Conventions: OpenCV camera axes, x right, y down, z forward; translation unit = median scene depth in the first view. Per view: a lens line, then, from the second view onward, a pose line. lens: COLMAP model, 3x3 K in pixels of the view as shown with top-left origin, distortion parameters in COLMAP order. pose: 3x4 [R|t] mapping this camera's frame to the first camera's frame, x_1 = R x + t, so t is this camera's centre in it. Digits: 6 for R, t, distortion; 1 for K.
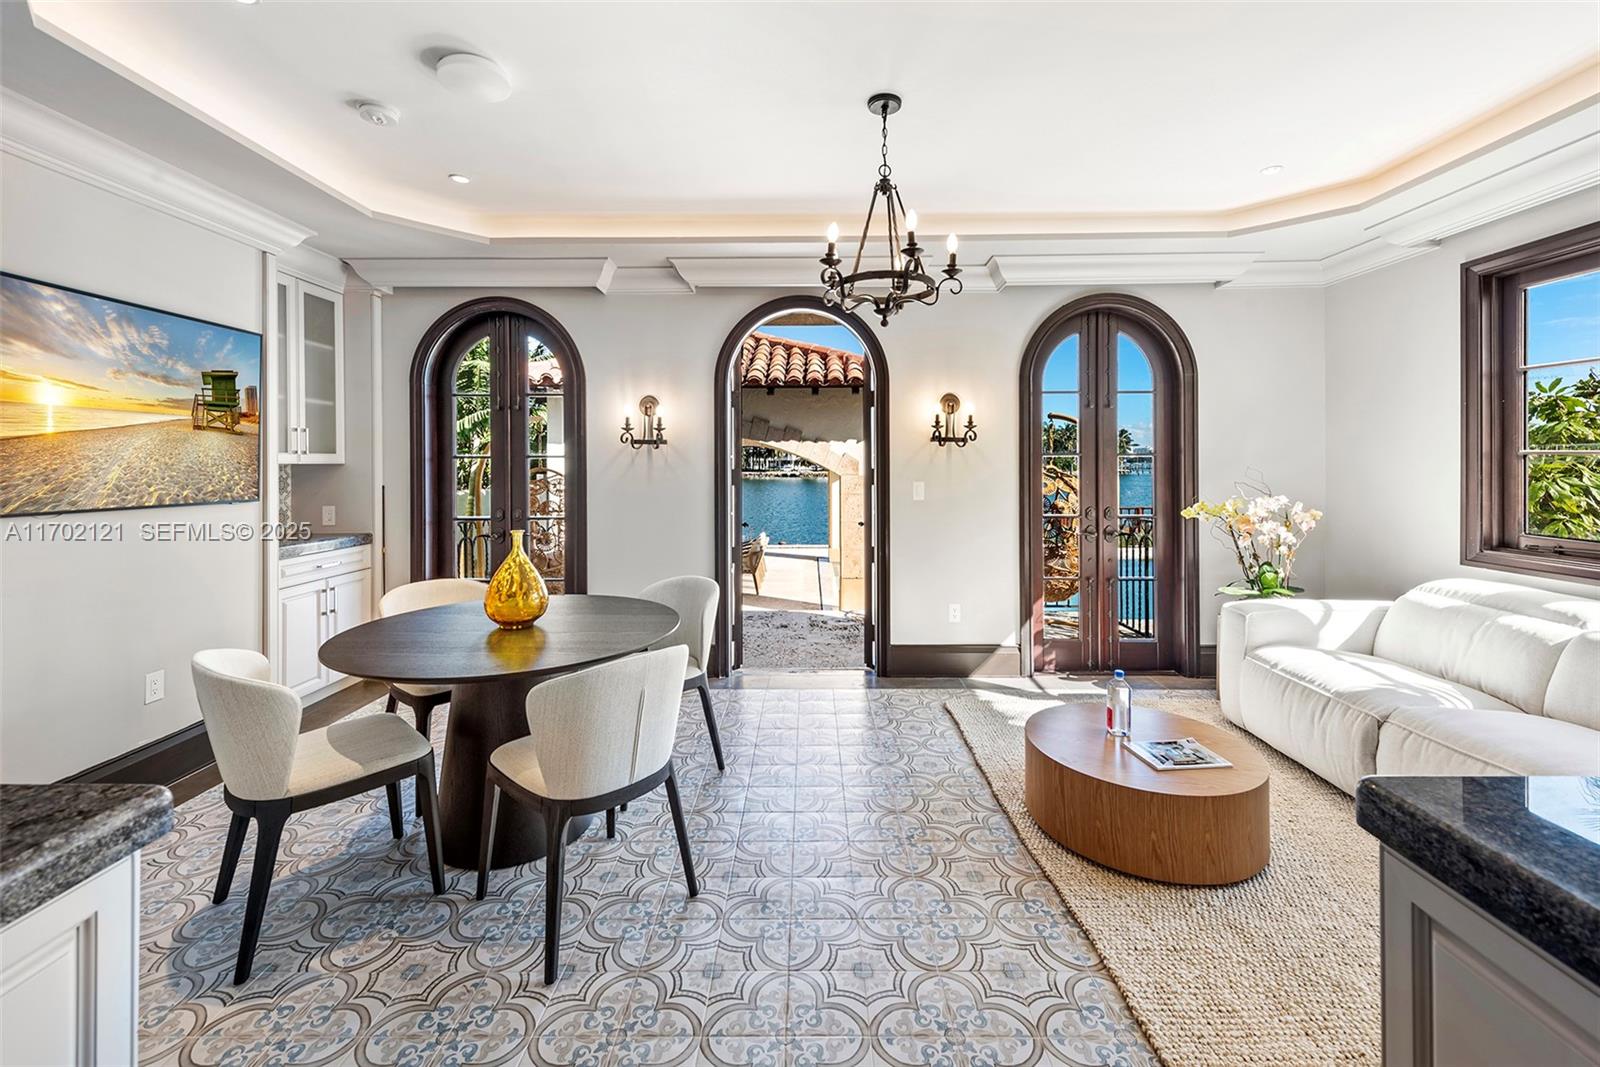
lens RADIAL K [[664.6, 0, 803.5], [0, 664.6, 466.9], [0, 0, 1]] dist [0.000443, -0.000013]
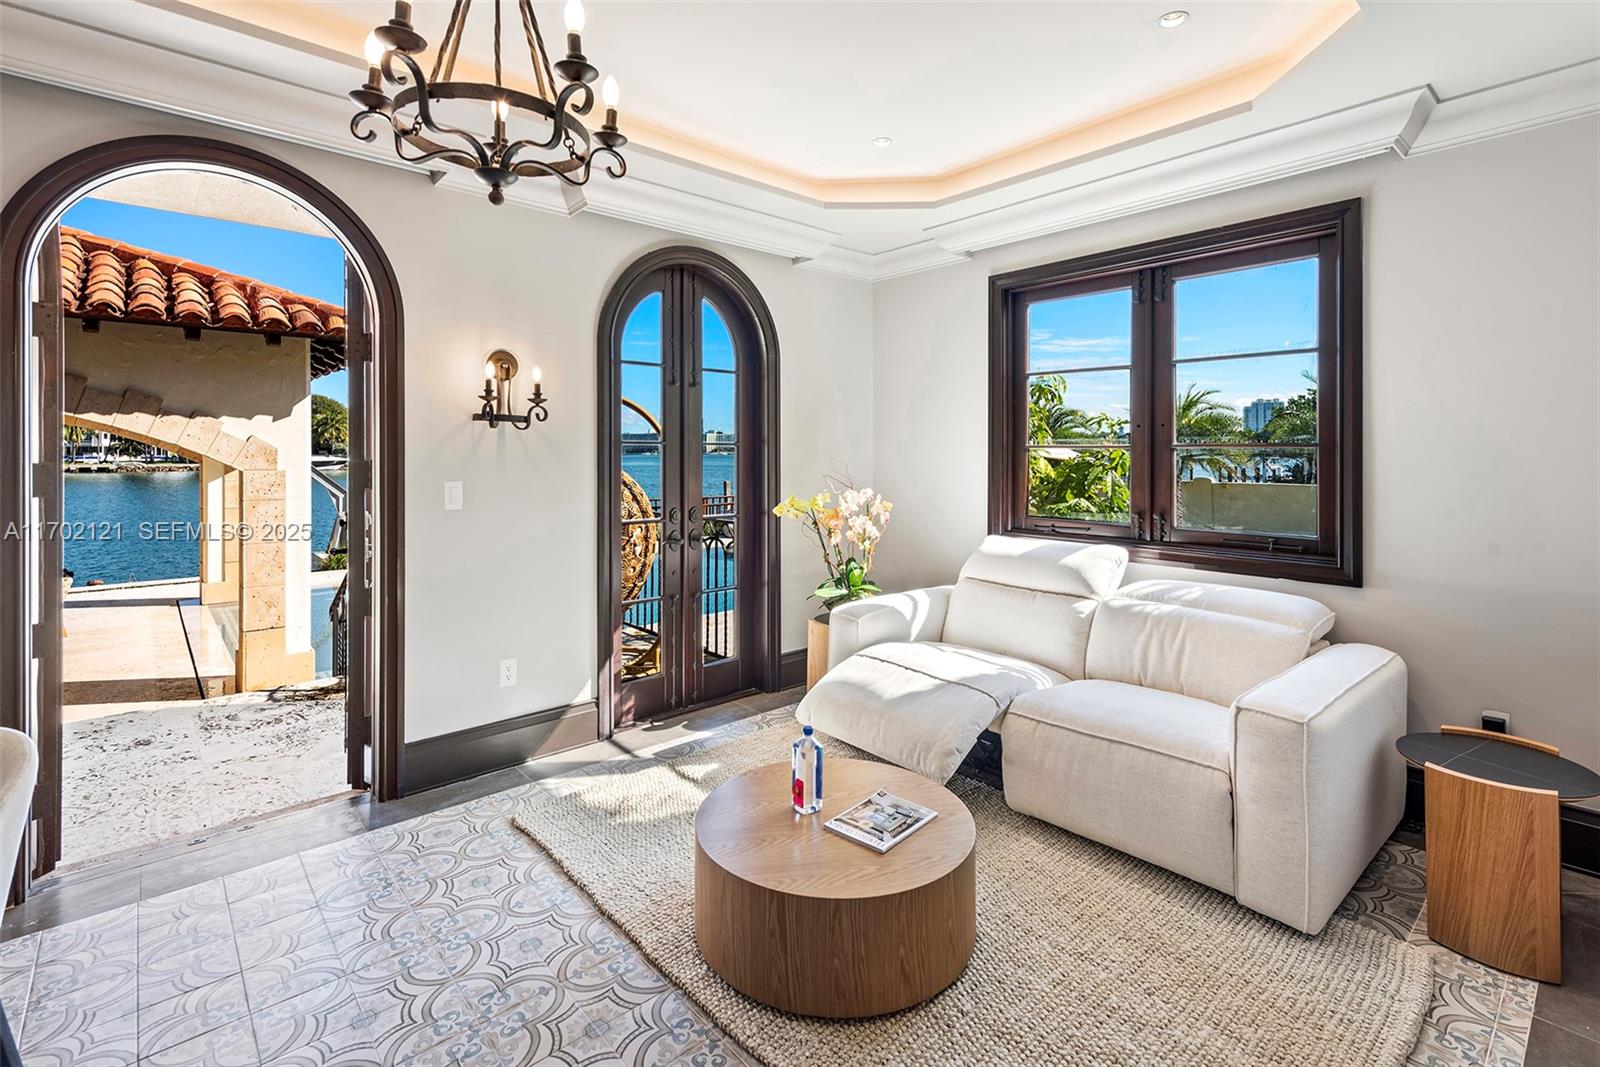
lens RADIAL K [[741.8, 0, 803.5], [0, 741.8, 454.6], [0, 0, 1]] dist [0.015086, -0.005938]
pose [[0.738192, 0.003394, 0.674582, -0.065717], [-0.001045, 0.999992, -0.003888, -0.001178], [-0.674589, 0.002165, 0.738190, 0.235145]]
